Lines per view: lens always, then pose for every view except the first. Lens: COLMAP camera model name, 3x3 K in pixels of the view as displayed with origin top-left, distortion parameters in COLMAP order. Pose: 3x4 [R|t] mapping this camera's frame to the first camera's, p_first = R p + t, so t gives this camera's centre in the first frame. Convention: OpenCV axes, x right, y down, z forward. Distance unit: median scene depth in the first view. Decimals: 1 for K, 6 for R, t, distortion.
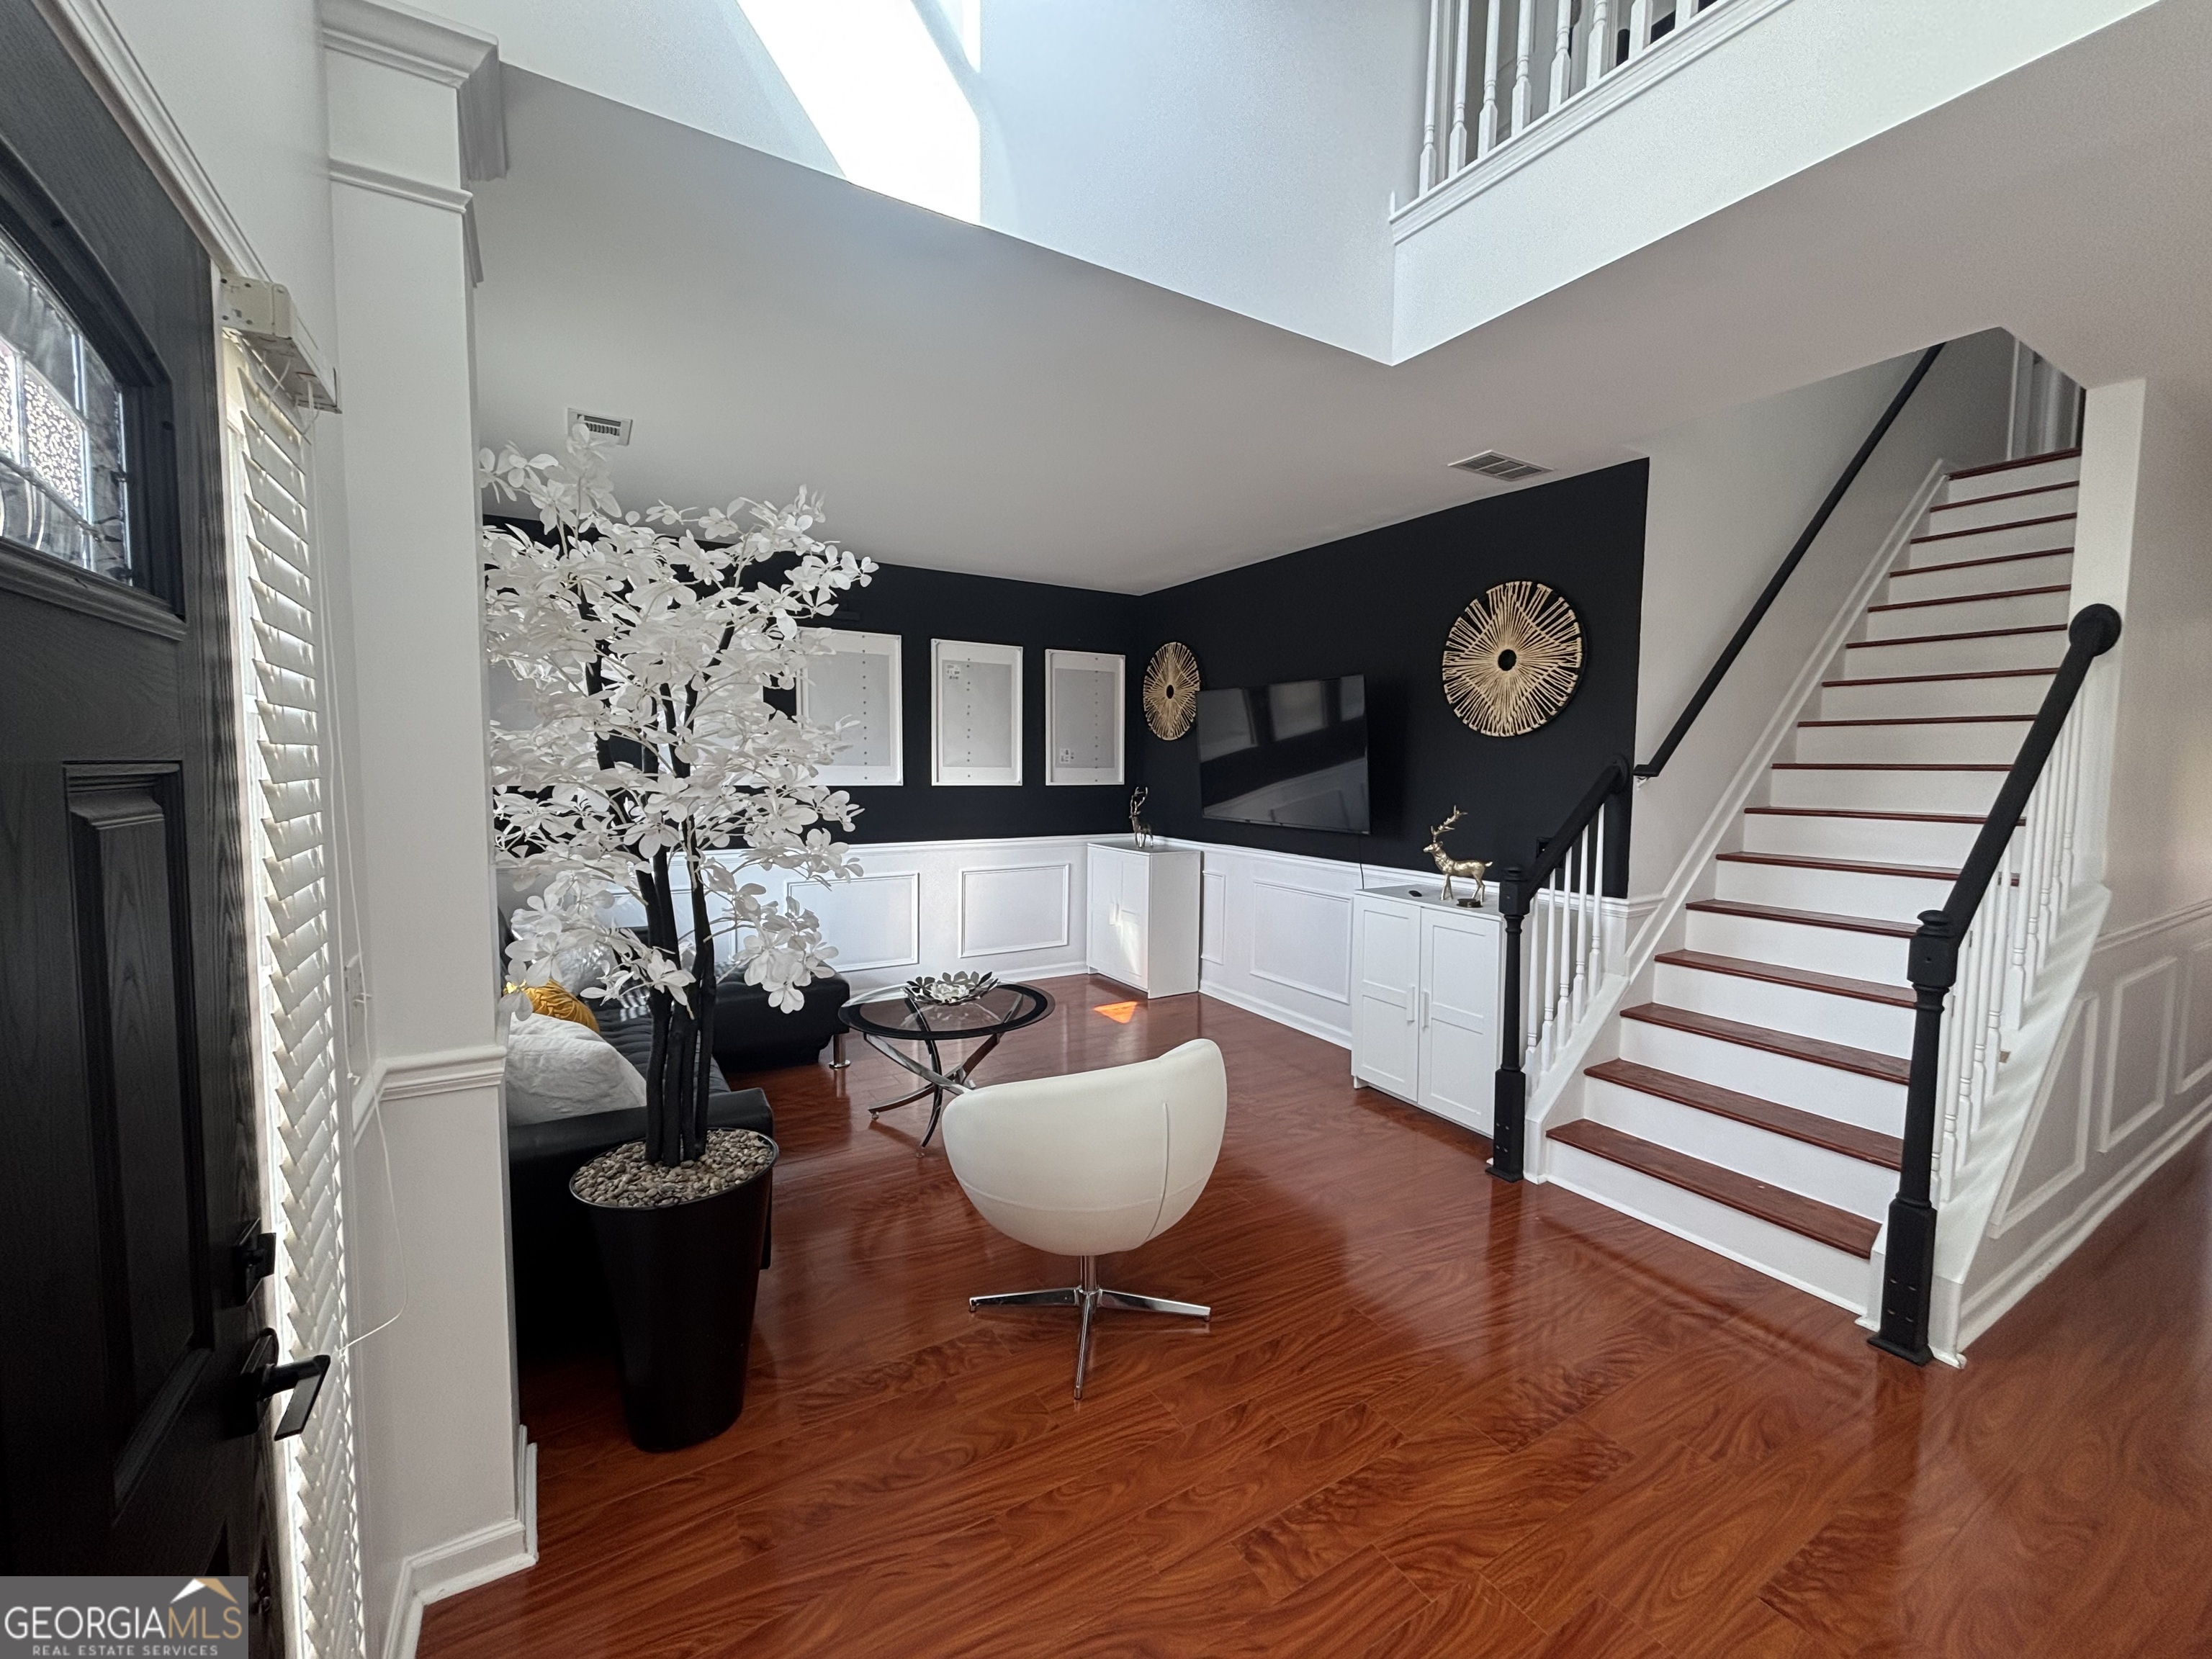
lens RADIAL K [[890.7, 0, 1112.1], [0, 890.7, 824.3], [0, 0, 1]] dist [0.003970, -0.001868]
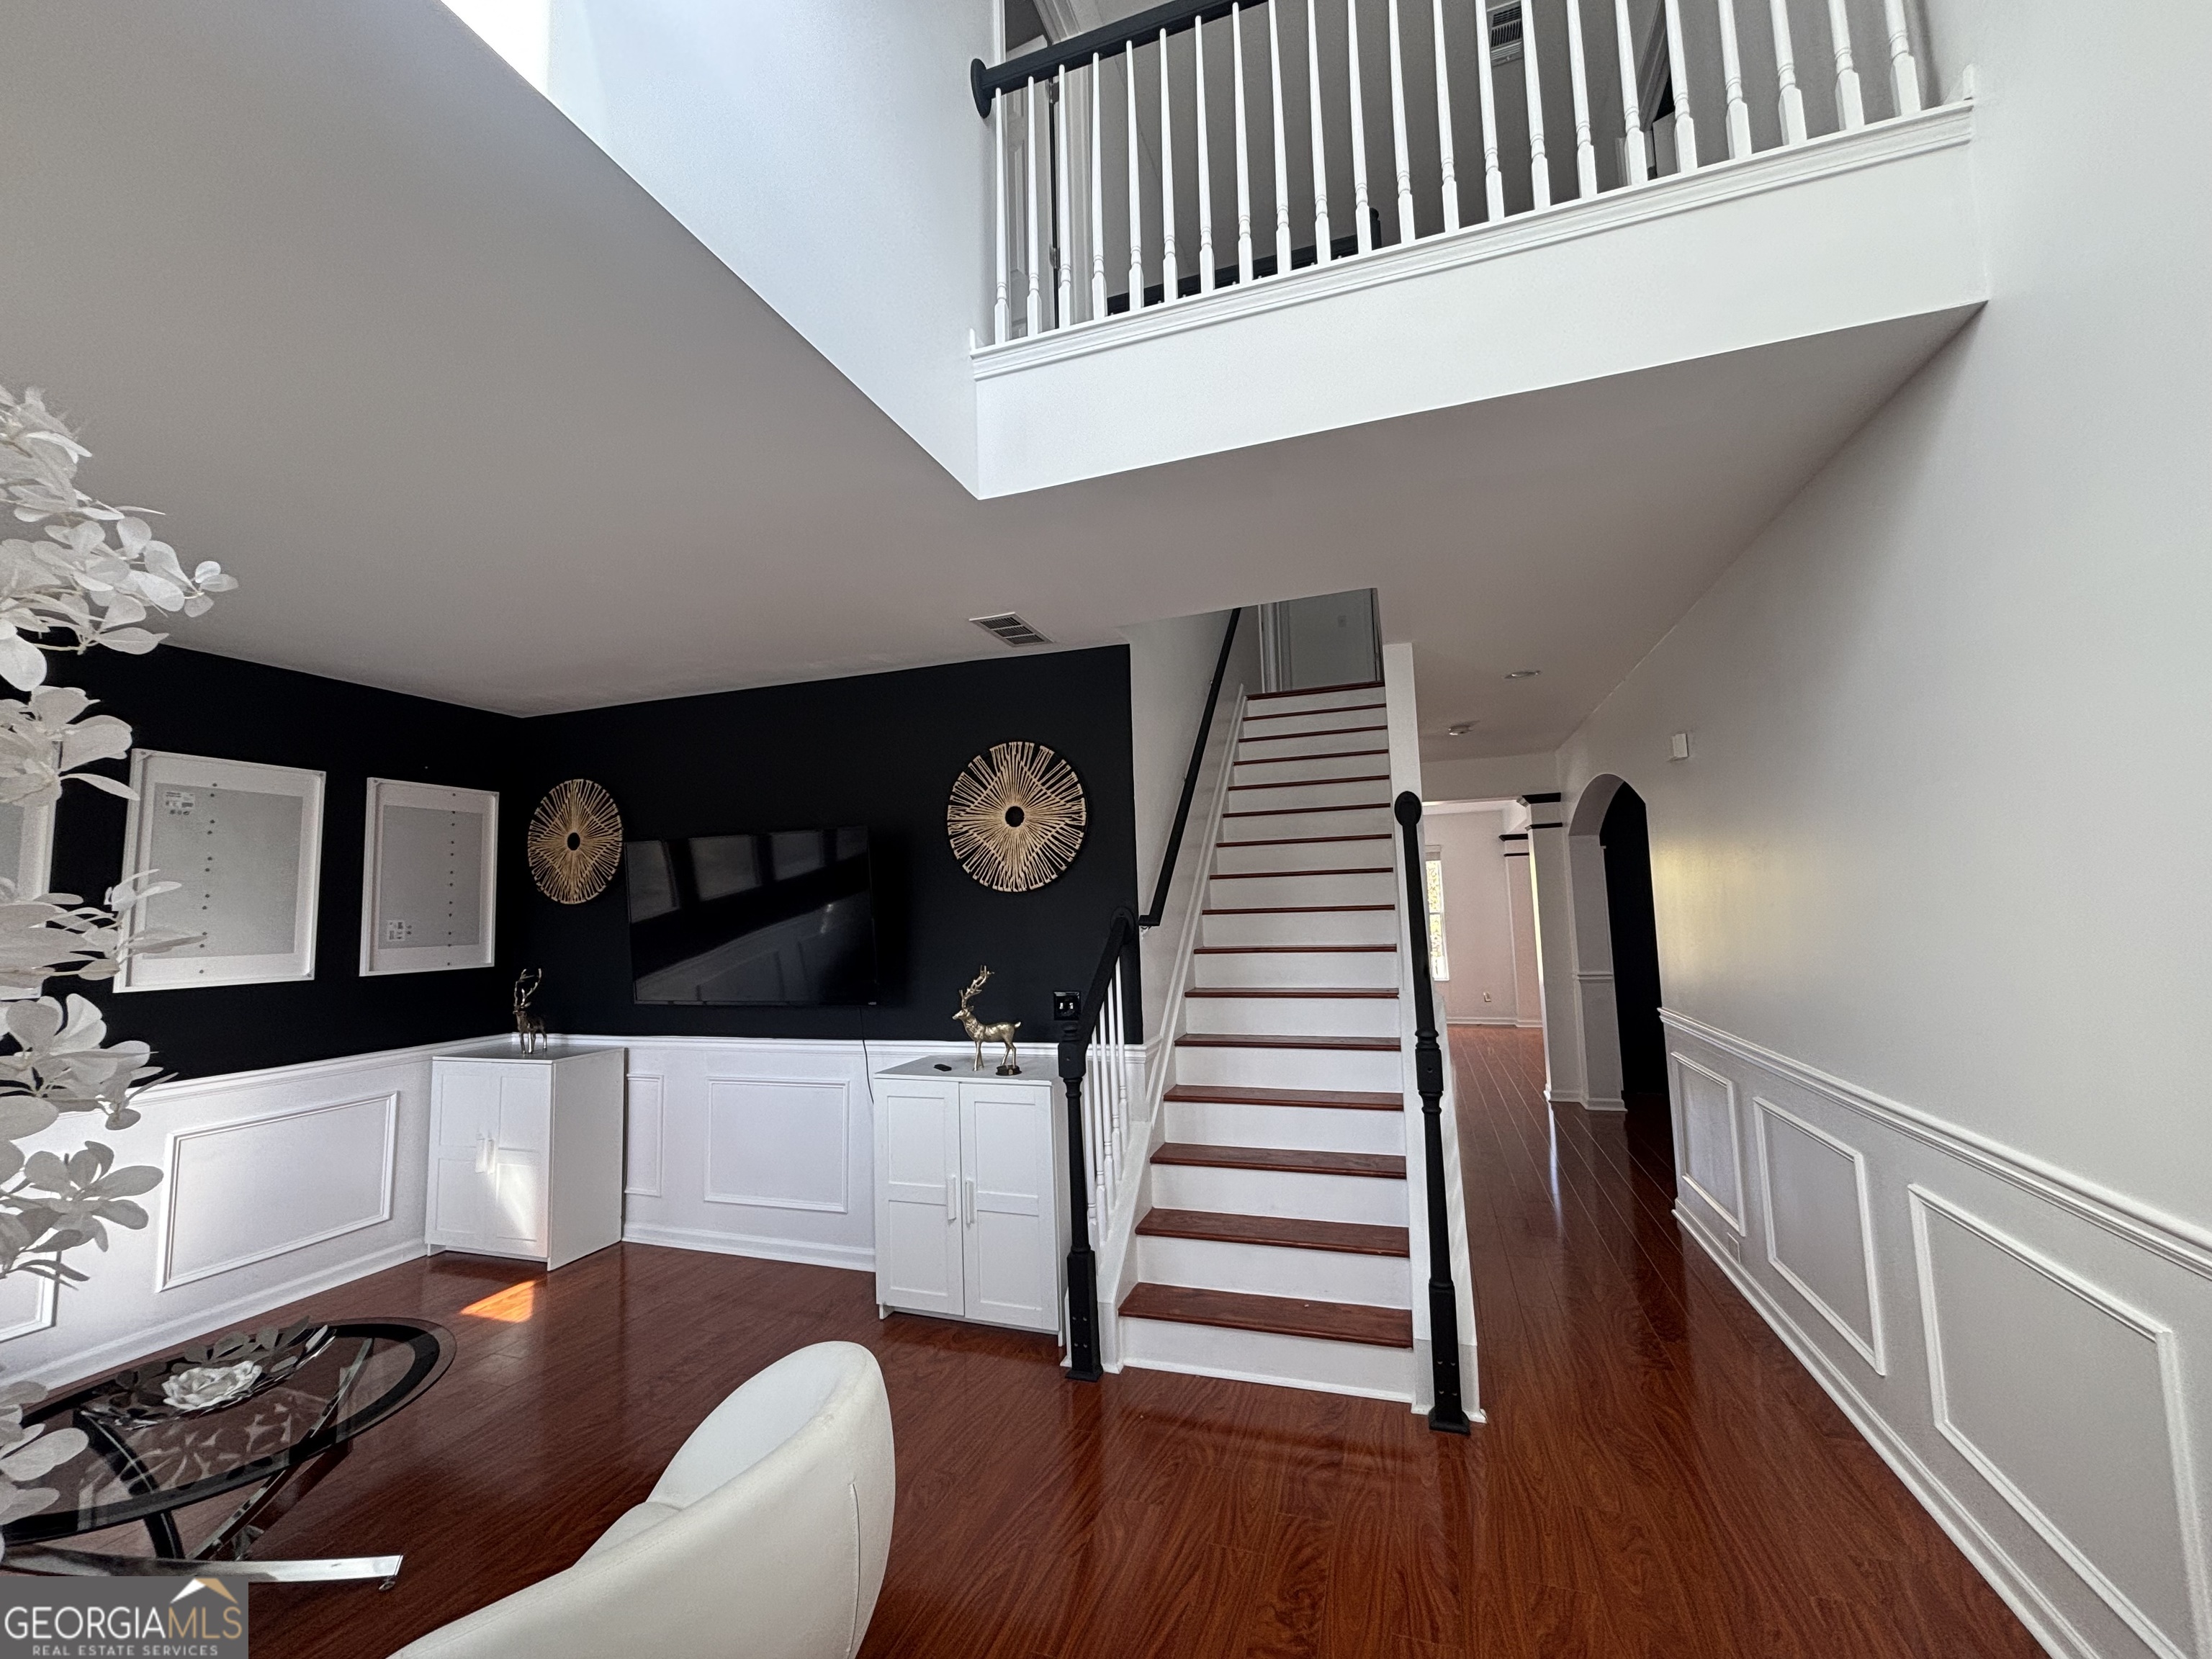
lens RADIAL K [[890.7, 0, 1103.2], [0, 890.7, 824.6], [0, 0, 1]] dist [0.003970, -0.001868]
pose [[0.765332, 0.033841, 0.642745, -0.126311], [0.080662, 0.985701, -0.147944, -0.018395], [-0.638561, 0.165072, 0.751659, 0.186088]]
